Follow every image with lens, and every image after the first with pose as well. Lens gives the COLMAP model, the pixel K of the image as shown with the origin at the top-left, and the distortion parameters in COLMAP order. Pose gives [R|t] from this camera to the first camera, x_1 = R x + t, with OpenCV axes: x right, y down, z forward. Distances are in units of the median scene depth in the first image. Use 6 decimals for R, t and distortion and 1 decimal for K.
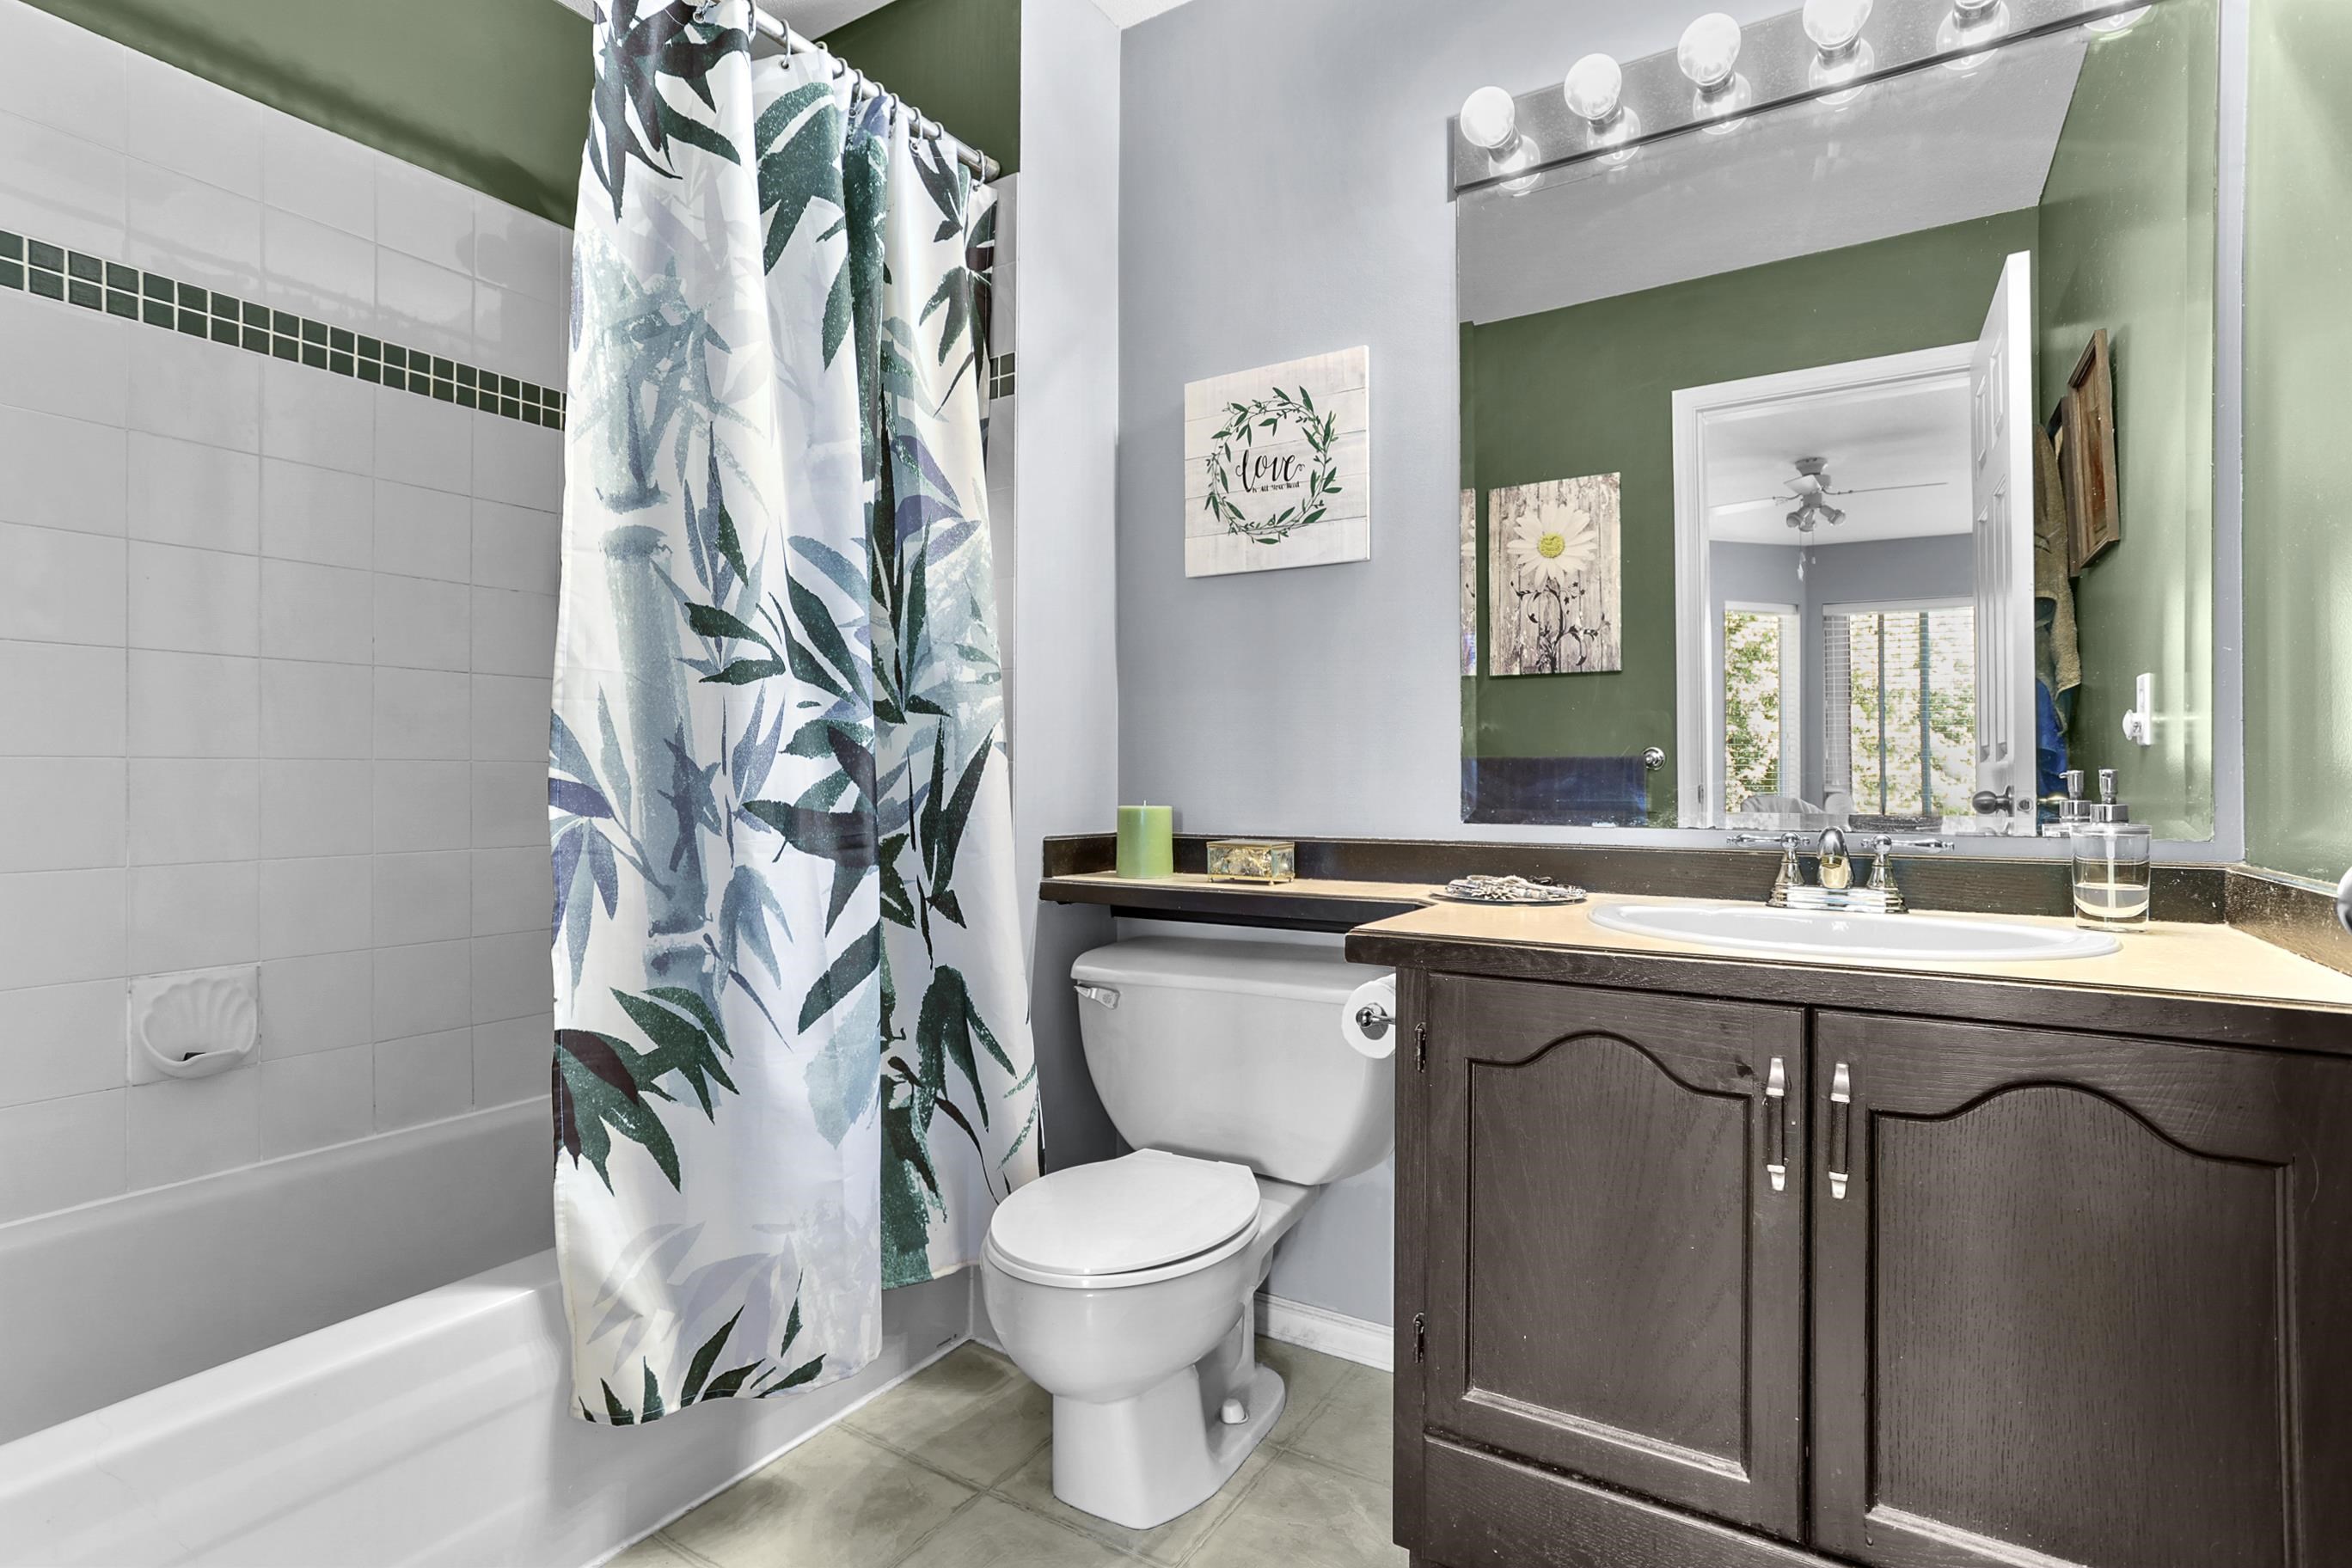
lens RADIAL K [[1135.2, 0, 1168.6], [0, 1135.2, 769.3], [0, 0, 1]] dist [-0.005831, 0.000140]
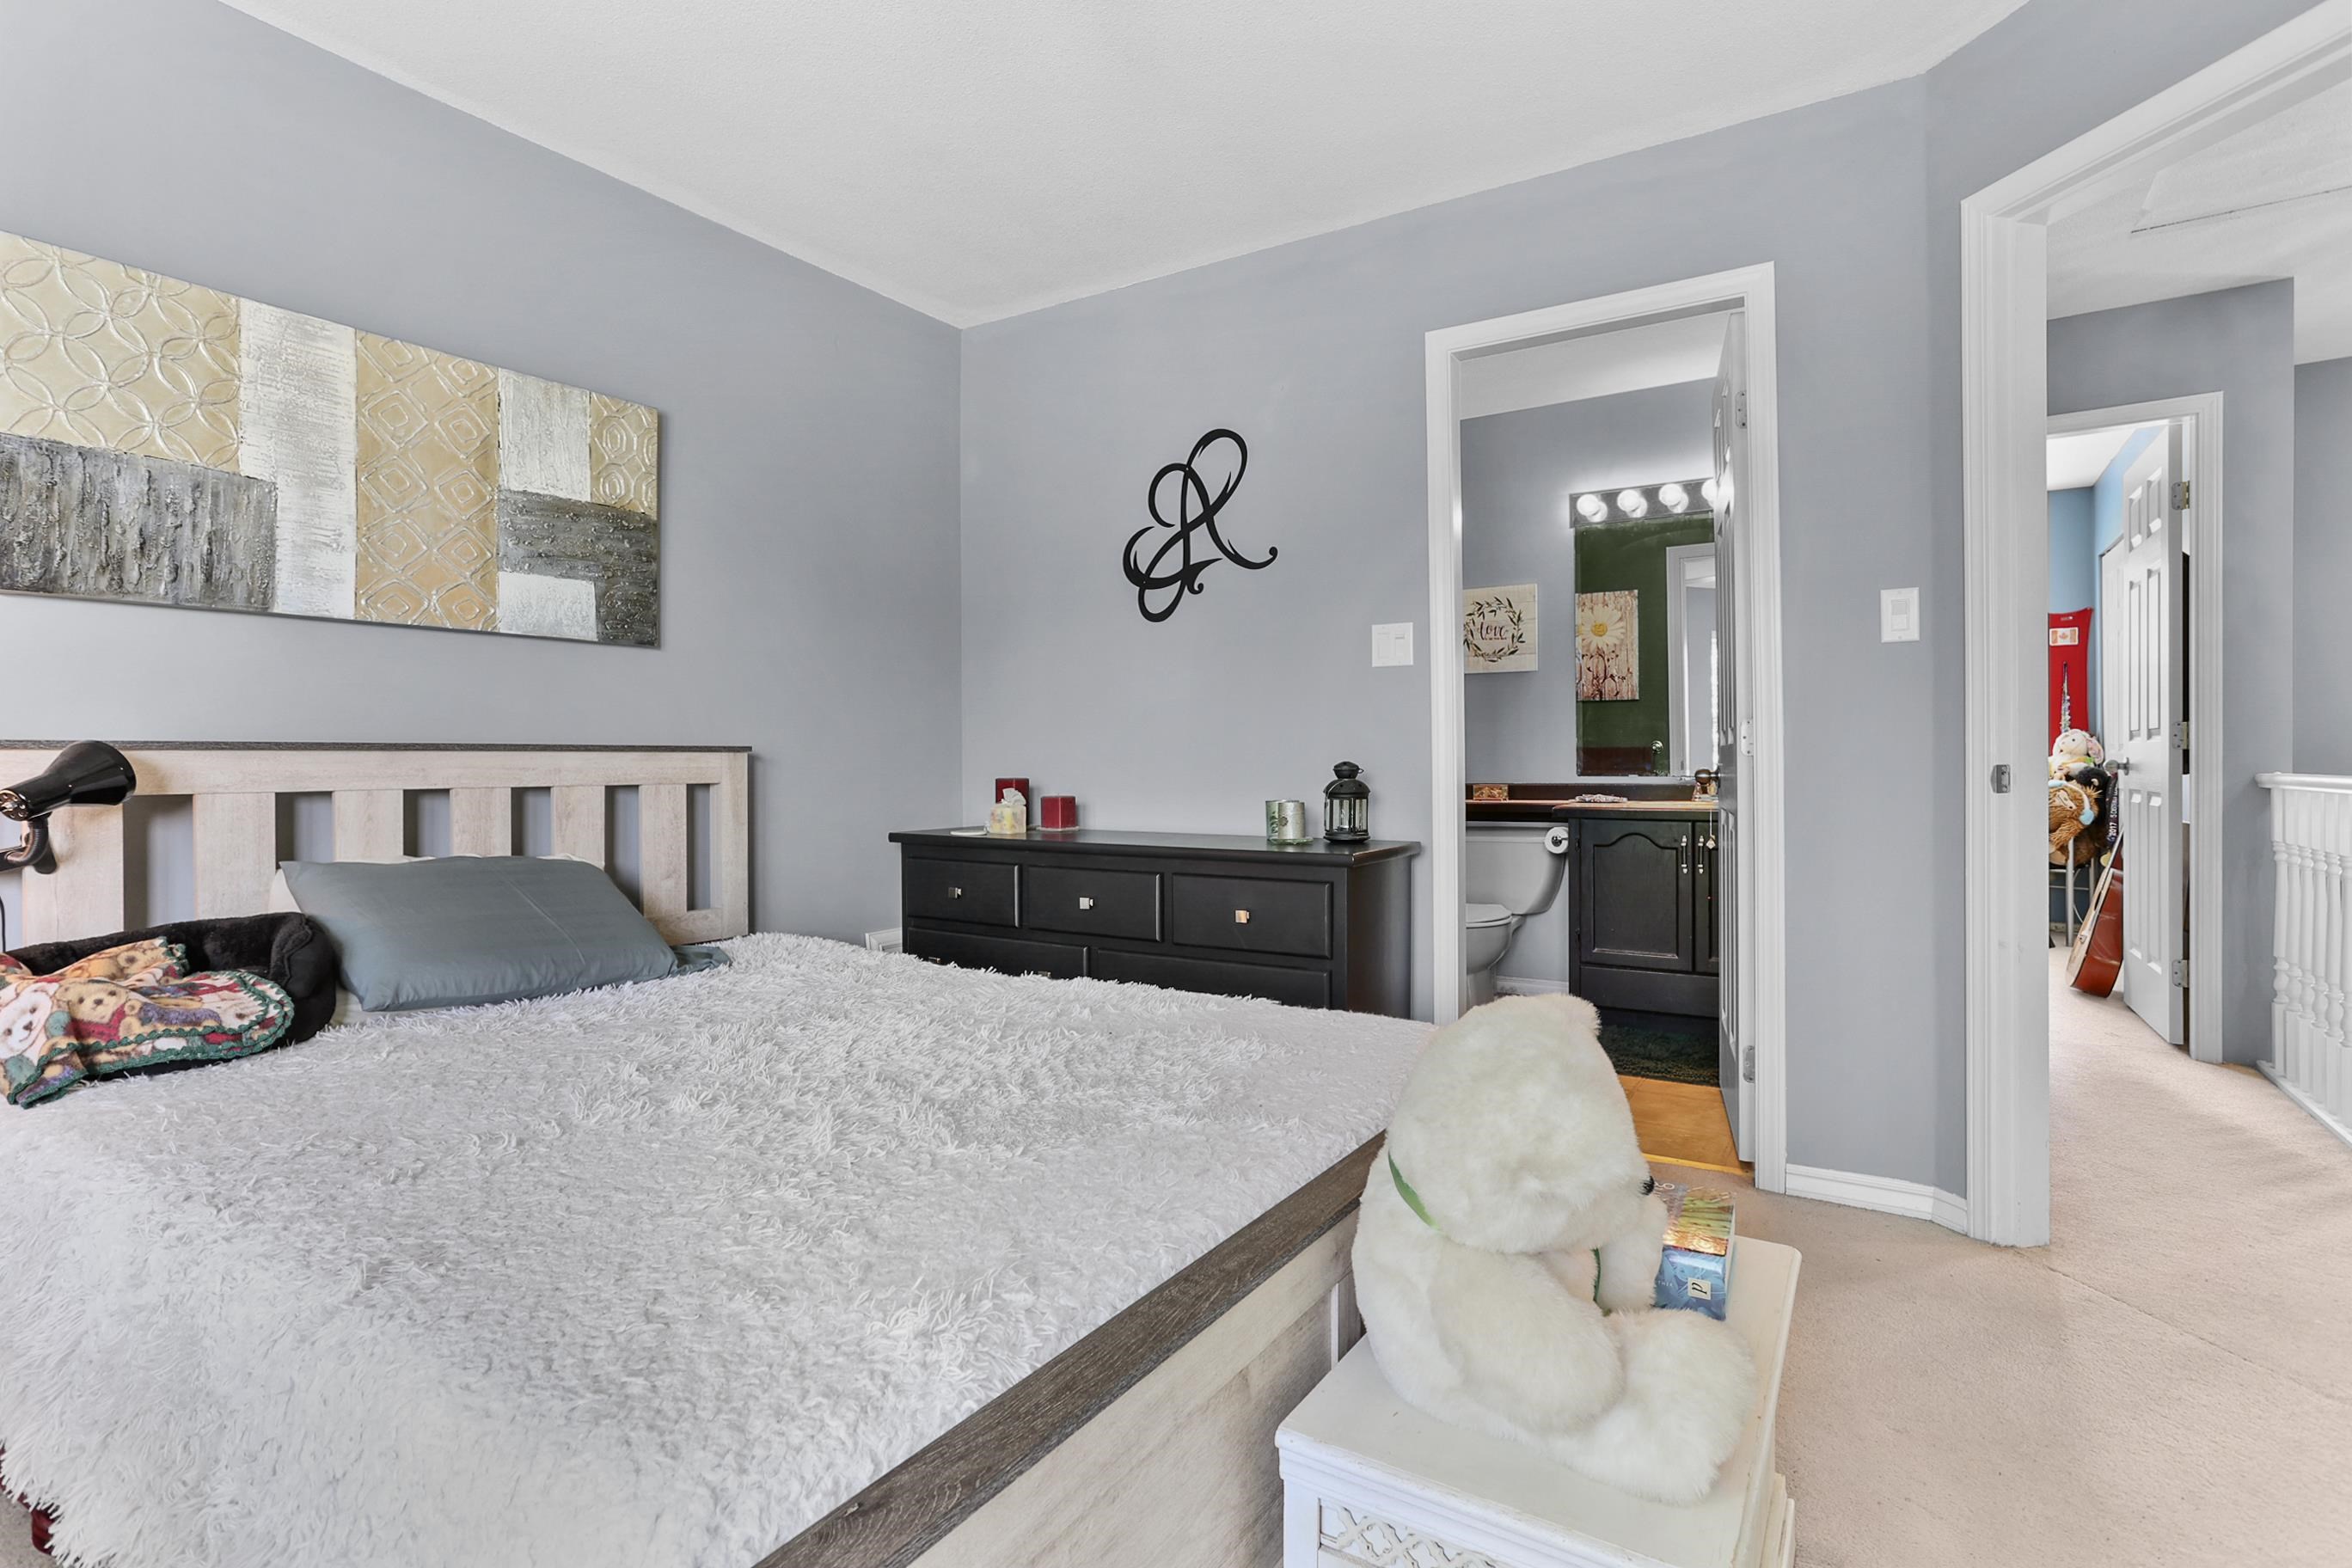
lens RADIAL K [[1135.2, 0, 1182.1], [0, 1135.2, 771.7], [0, 0, 1]] dist [-0.005831, 0.000140]
pose [[0.999955, -0.009425, -0.000782, -0.579593], [0.009436, 0.999832, 0.015719, -0.010511], [0.000633, -0.015726, 0.999876, -1.429884]]
